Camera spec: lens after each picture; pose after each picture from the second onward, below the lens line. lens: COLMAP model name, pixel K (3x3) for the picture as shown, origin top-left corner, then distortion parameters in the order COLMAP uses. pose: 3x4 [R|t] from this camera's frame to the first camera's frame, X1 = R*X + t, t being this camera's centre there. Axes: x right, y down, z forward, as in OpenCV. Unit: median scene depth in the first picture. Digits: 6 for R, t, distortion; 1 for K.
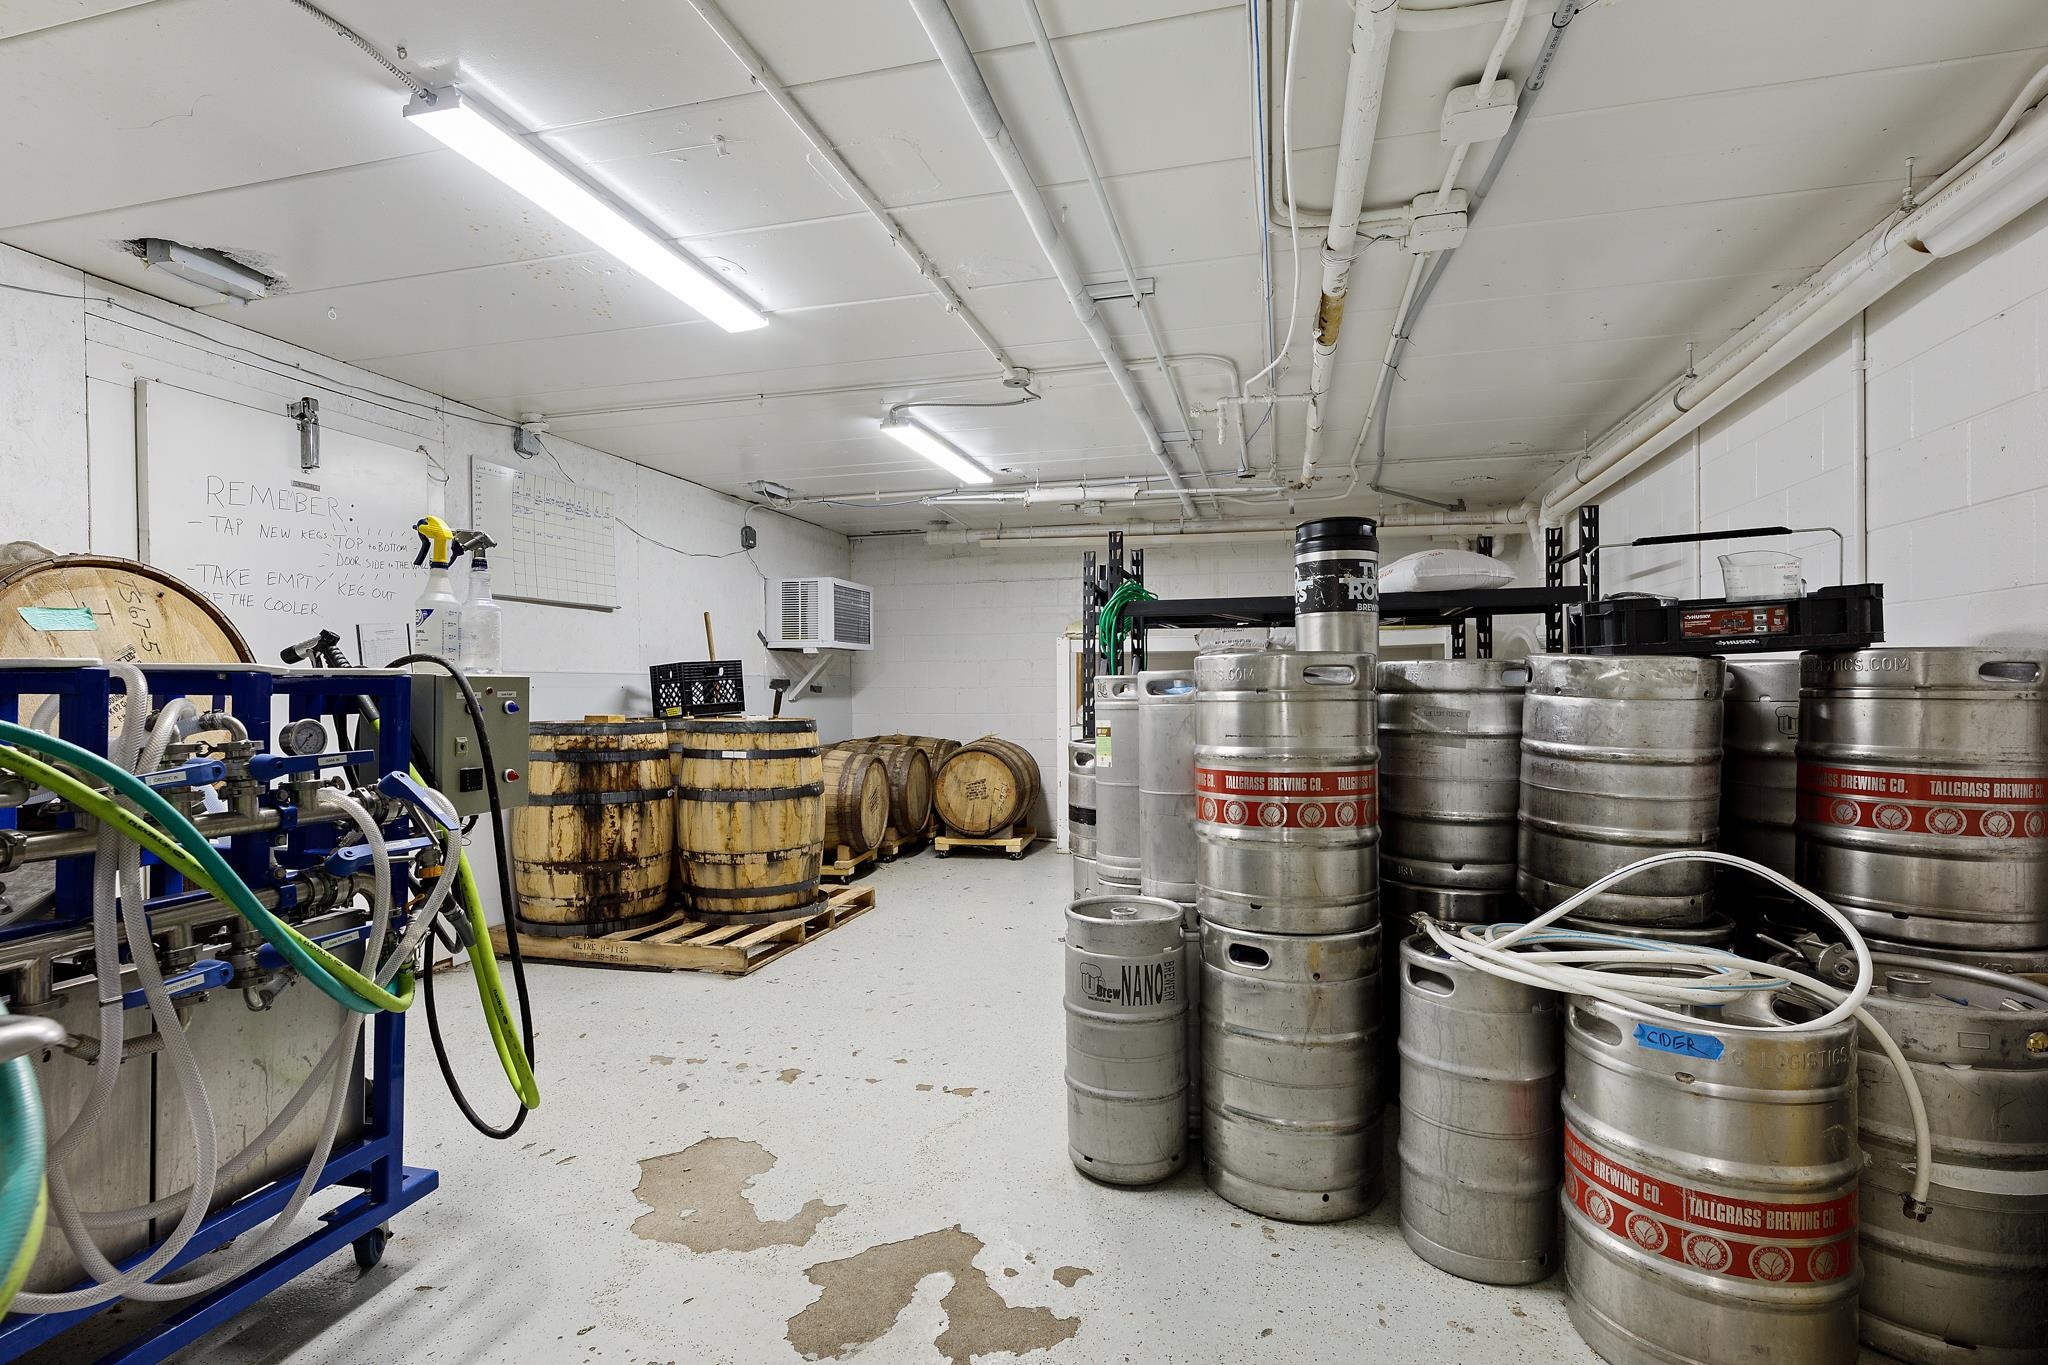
lens RADIAL K [[936.1, 0, 1026.0], [0, 936.1, 682.4], [0, 0, 1]] dist [-0.001421, -0.000197]
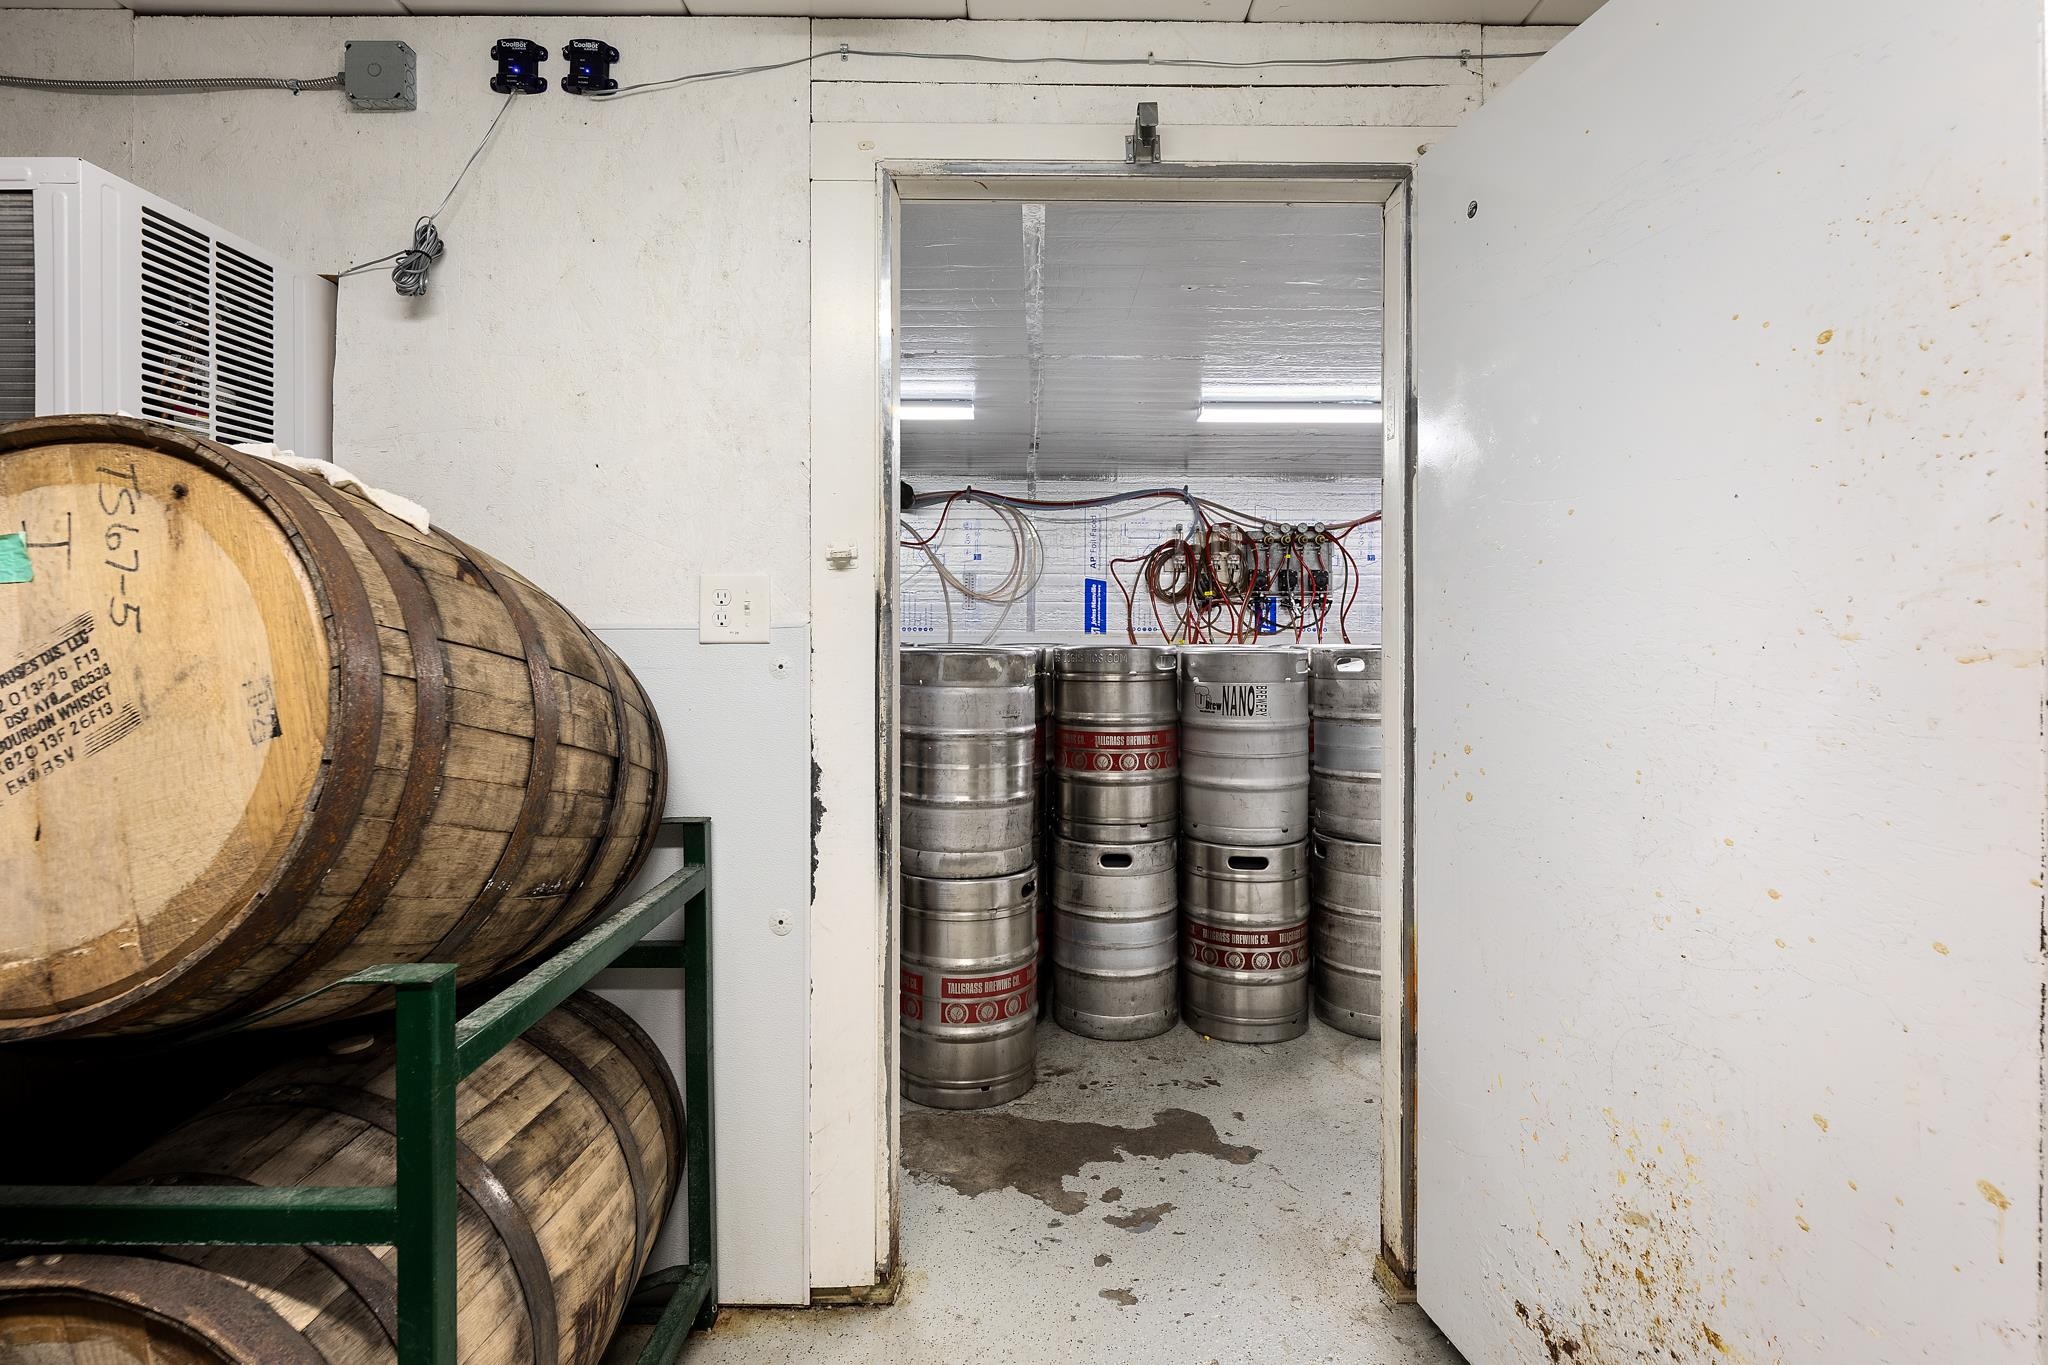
lens RADIAL K [[1007.6, 0, 1033.0], [0, 1007.6, 630.1], [0, 0, 1]] dist [-0.000938, -0.000067]
pose [[0.256350, 0.002200, -0.966581, -0.307791], [0.002729, 0.999992, 0.002999, -0.024999], [0.966580, -0.003406, 0.256342, 0.970789]]
